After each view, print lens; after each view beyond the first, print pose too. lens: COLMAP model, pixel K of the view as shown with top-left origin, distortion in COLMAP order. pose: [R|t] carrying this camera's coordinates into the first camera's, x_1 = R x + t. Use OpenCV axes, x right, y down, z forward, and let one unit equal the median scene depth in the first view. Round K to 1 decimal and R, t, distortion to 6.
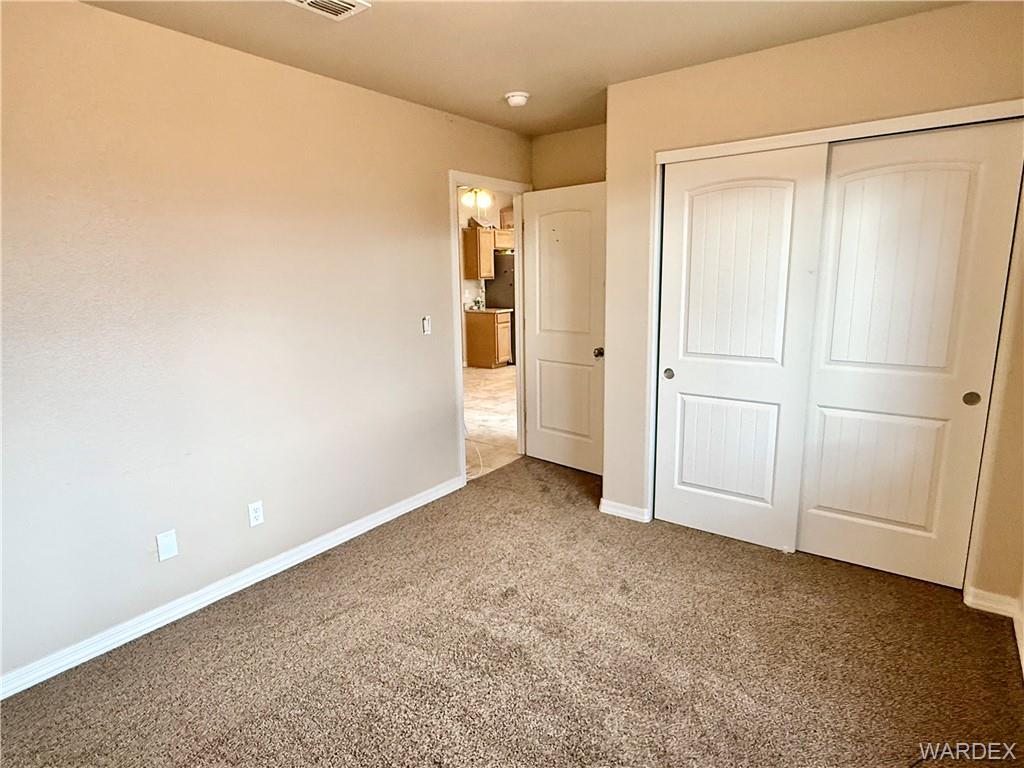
lens RADIAL K [[572.4, 0, 513.9], [0, 572.4, 387.0], [0, 0, 1]] dist [-0.002137, -0.001019]
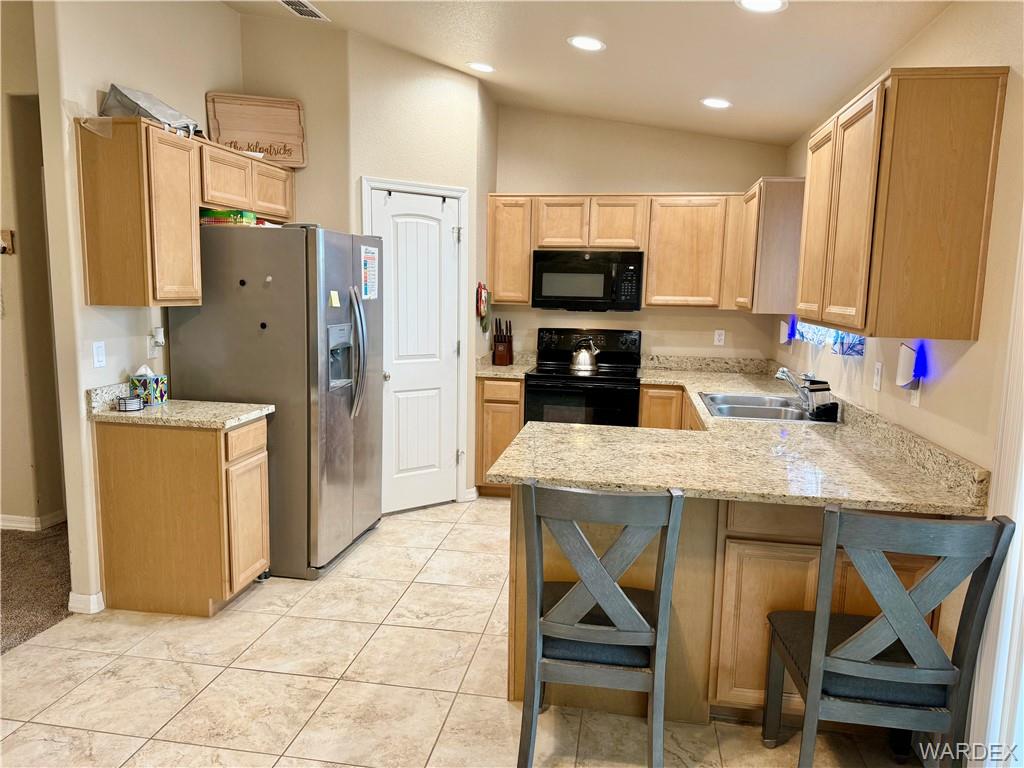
lens RADIAL K [[735.4, 0, 521.3], [0, 735.4, 382.0], [0, 0, 1]] dist [0.066657, -0.042884]
pose [[0.881137, -0.017724, 0.472529, -0.072278], [0.053218, 0.996665, -0.061854, -0.115778], [-0.469857, 0.079649, 0.879142, 0.583149]]
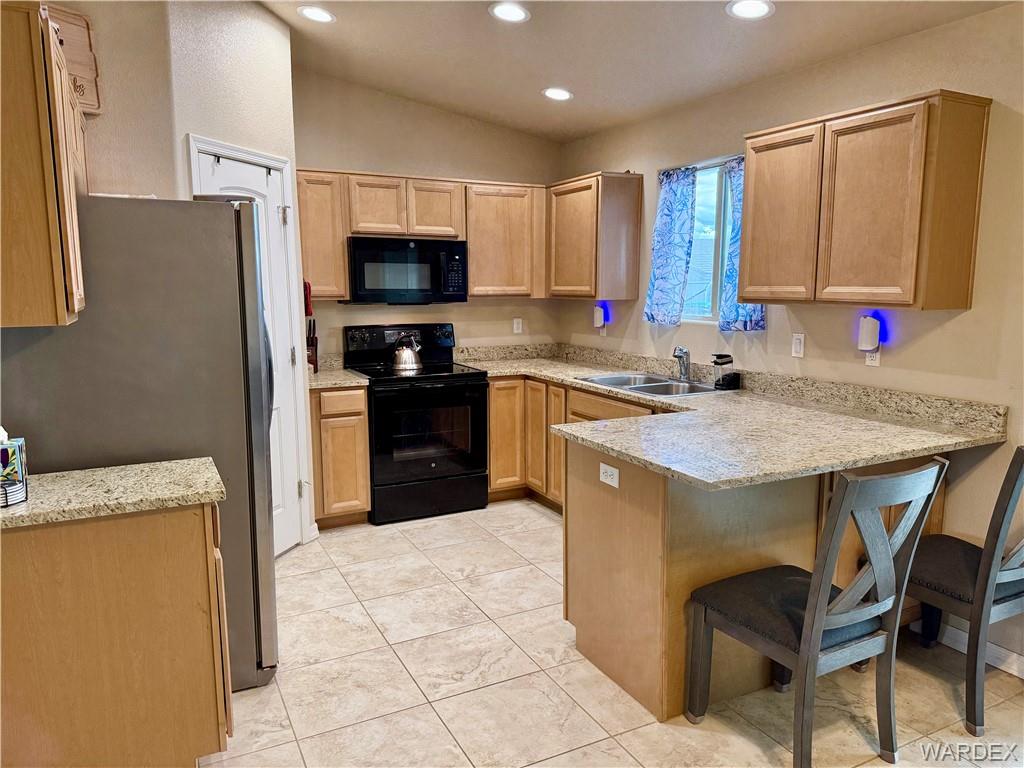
lens RADIAL K [[735.4, 0, 522.2], [0, 735.4, 383.8], [0, 0, 1]] dist [0.066657, -0.042884]
pose [[0.423301, -0.101761, 0.900256, -0.197869], [0.177738, 0.983690, 0.027619, -0.148172], [-0.888383, 0.148319, 0.434484, 0.766358]]
